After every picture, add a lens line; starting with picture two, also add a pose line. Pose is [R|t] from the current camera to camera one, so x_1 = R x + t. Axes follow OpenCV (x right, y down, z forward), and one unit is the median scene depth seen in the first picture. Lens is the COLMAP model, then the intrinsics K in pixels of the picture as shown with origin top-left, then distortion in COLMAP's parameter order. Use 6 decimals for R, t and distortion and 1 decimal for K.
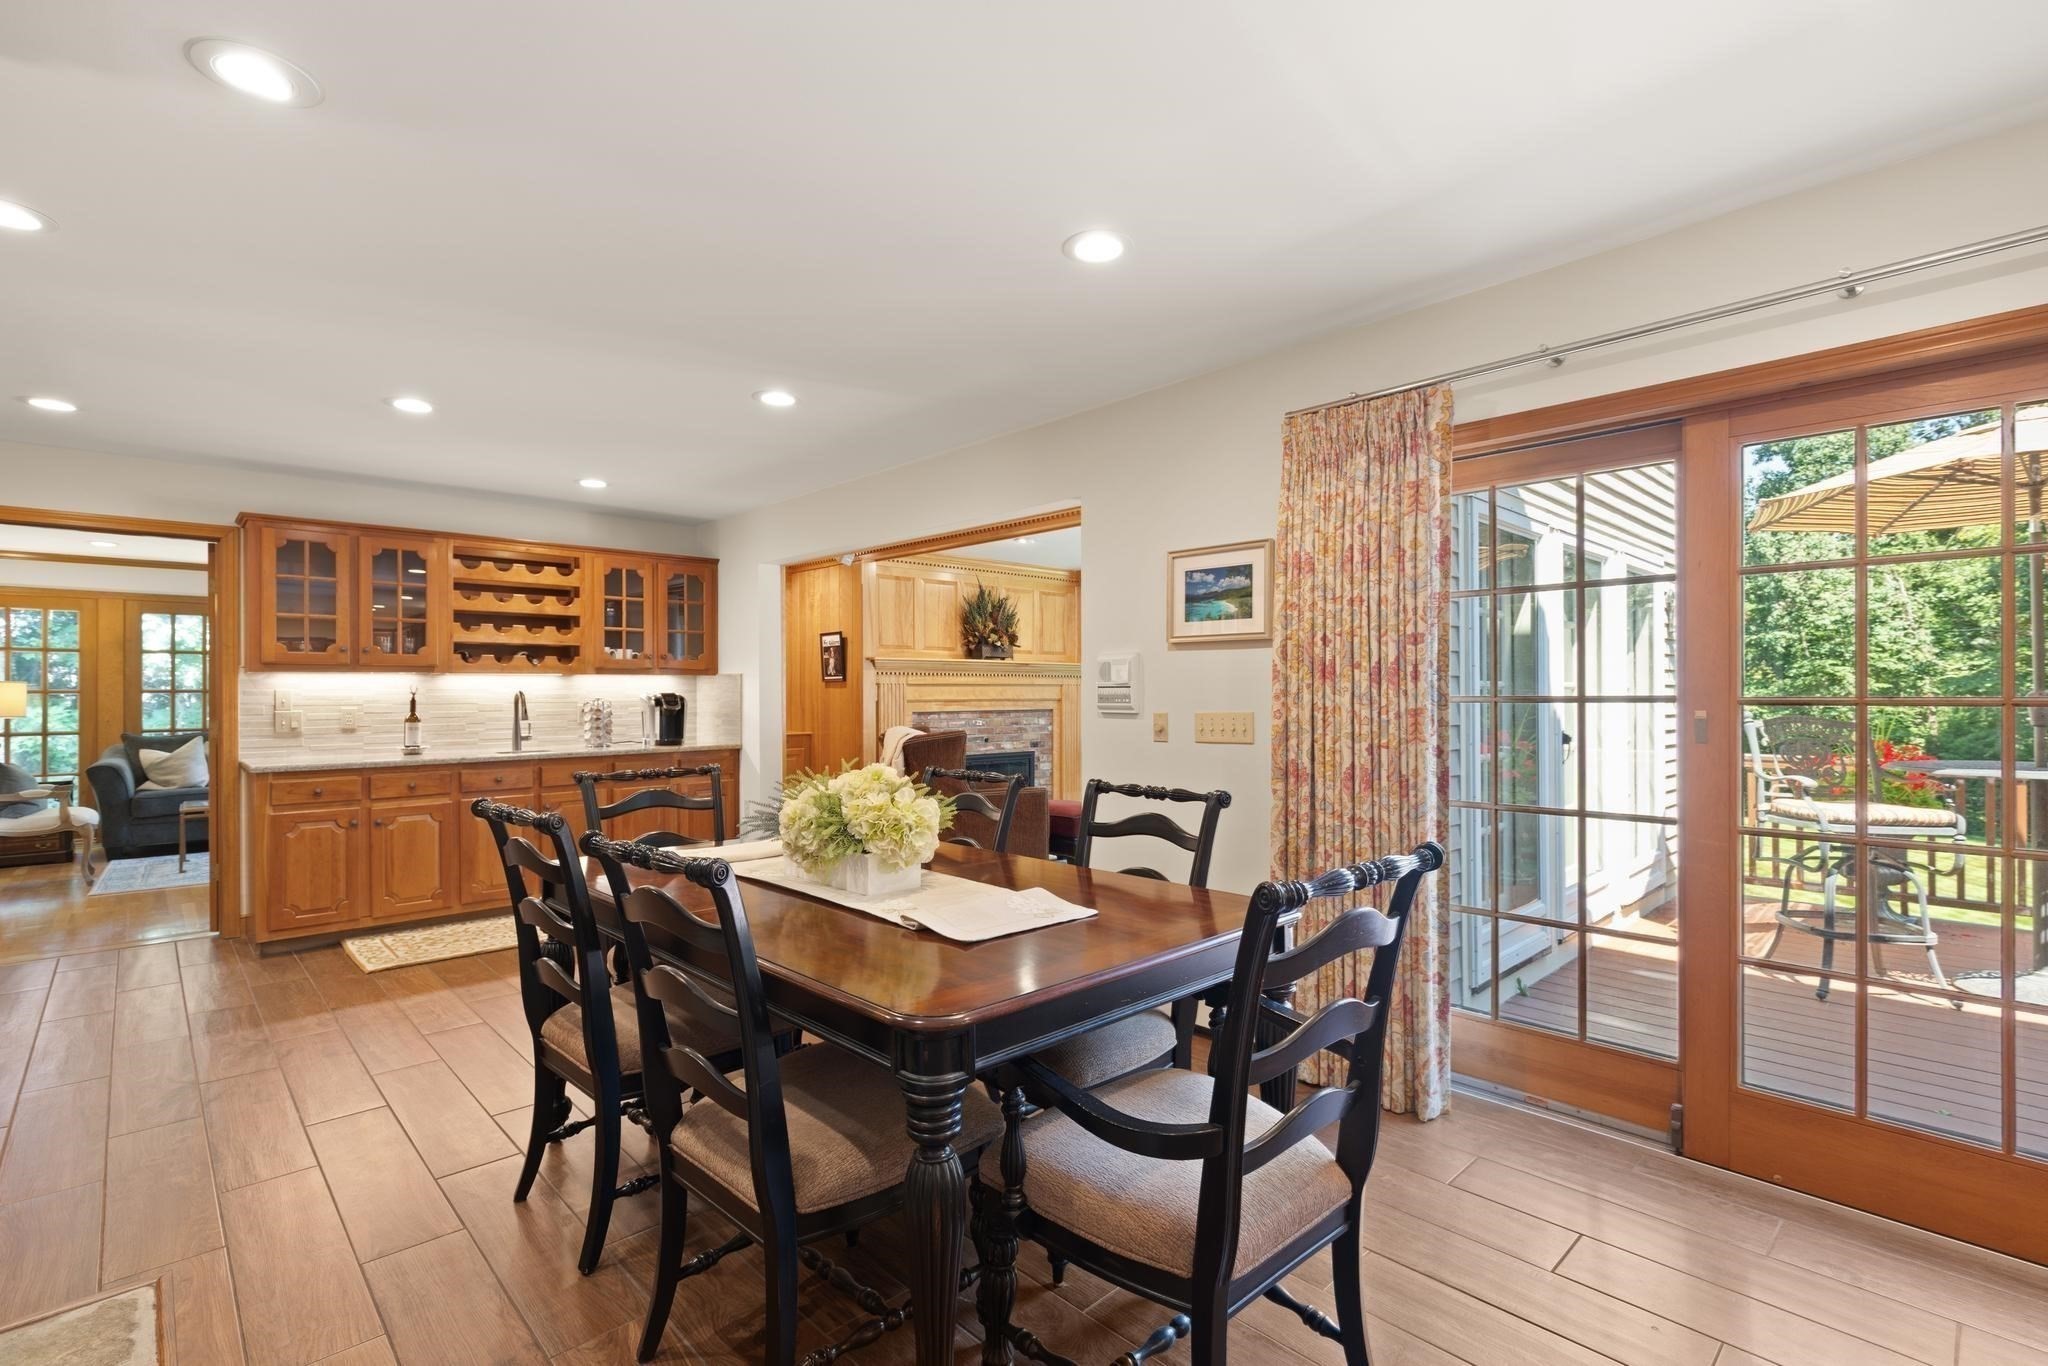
lens RADIAL K [[937.7, 0, 1028.0], [0, 937.7, 694.6], [0, 0, 1]] dist [0.011979, -0.000401]
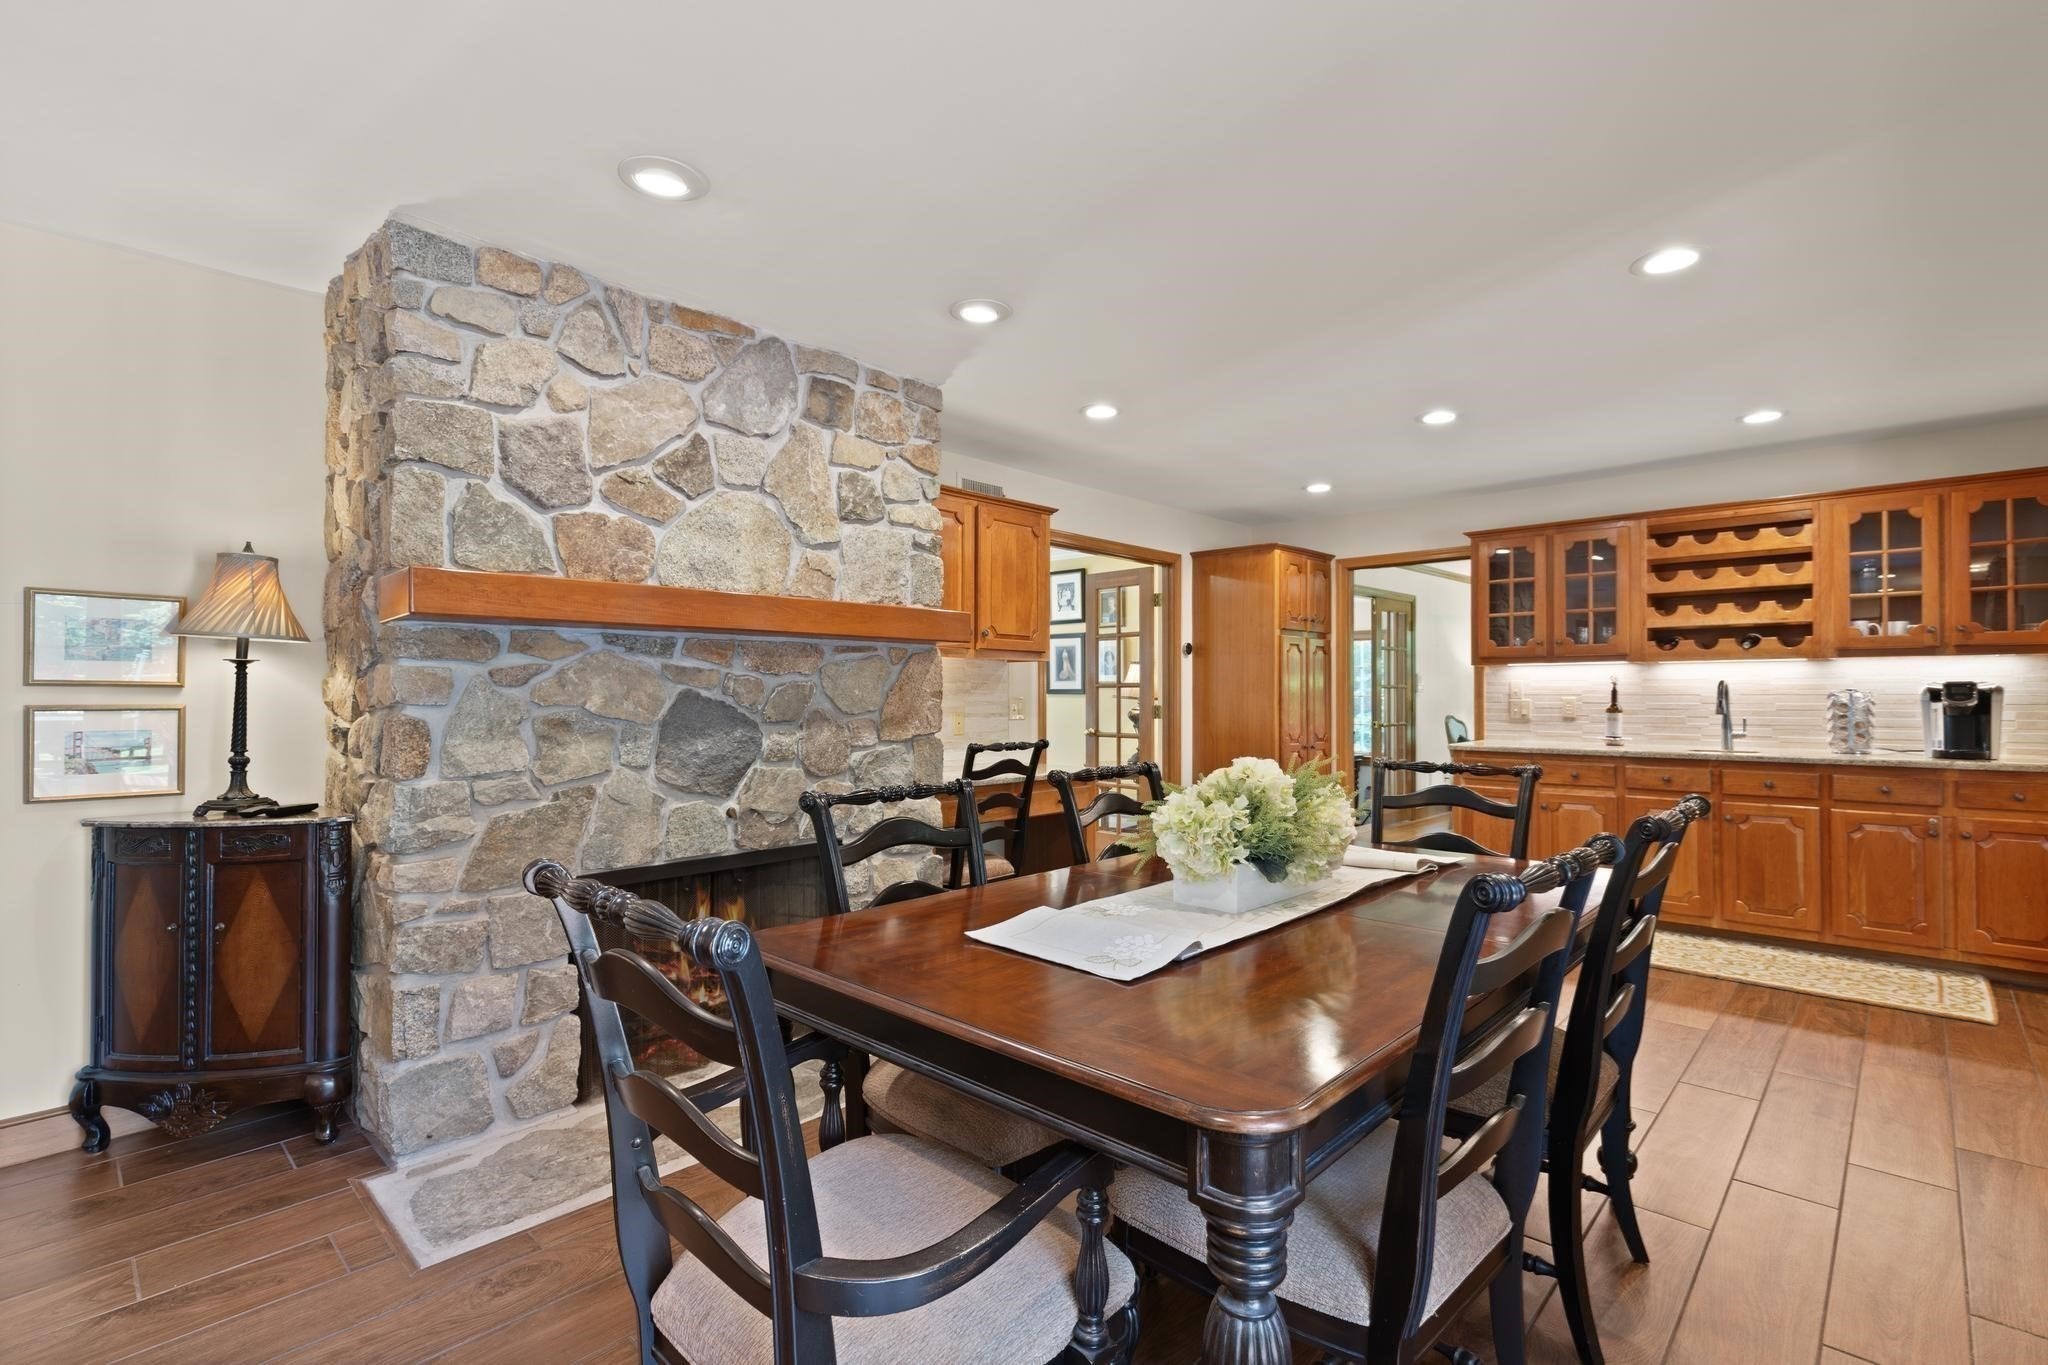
lens RADIAL K [[937.7, 0, 1026.6], [0, 937.7, 688.2], [0, 0, 1]] dist [0.011979, -0.000401]
pose [[0.061633, 0.001950, -0.998097, 0.275280], [0.000635, 0.999998, 0.001993, 0.001282], [0.998099, -0.000757, 0.061631, 0.311909]]
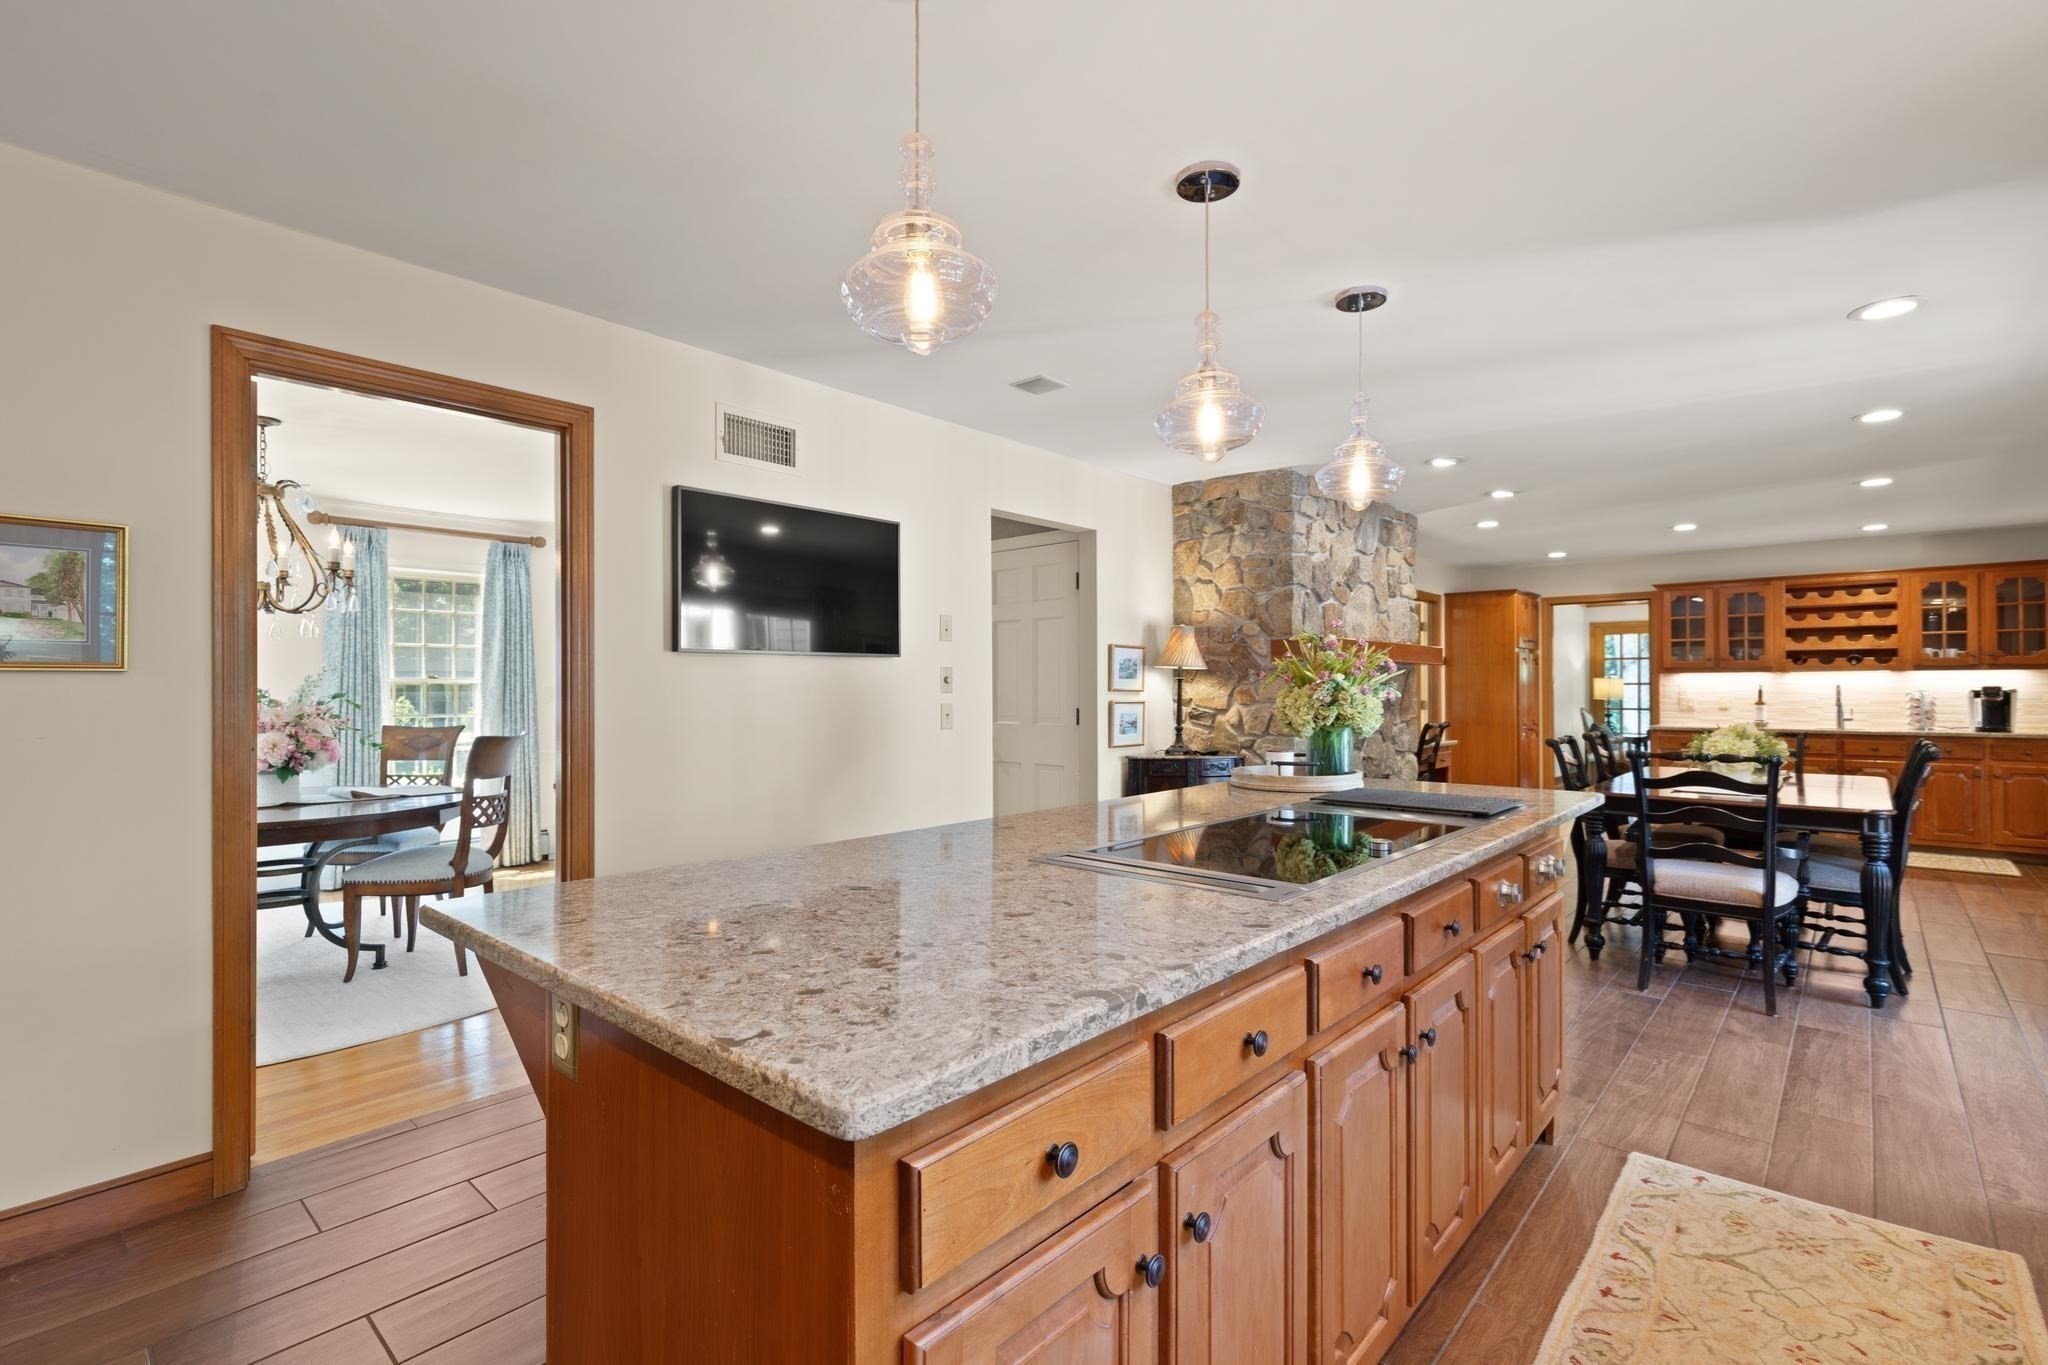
lens RADIAL K [[937.7, 0, 1028.3], [0, 937.7, 679.8], [0, 0, 1]] dist [0.011979, -0.000401]
pose [[0.086101, -0.002640, -0.996283, 0.709425], [0.001356, 0.999996, -0.002532, -0.008294], [0.996285, -0.001133, 0.086104, -0.277296]]
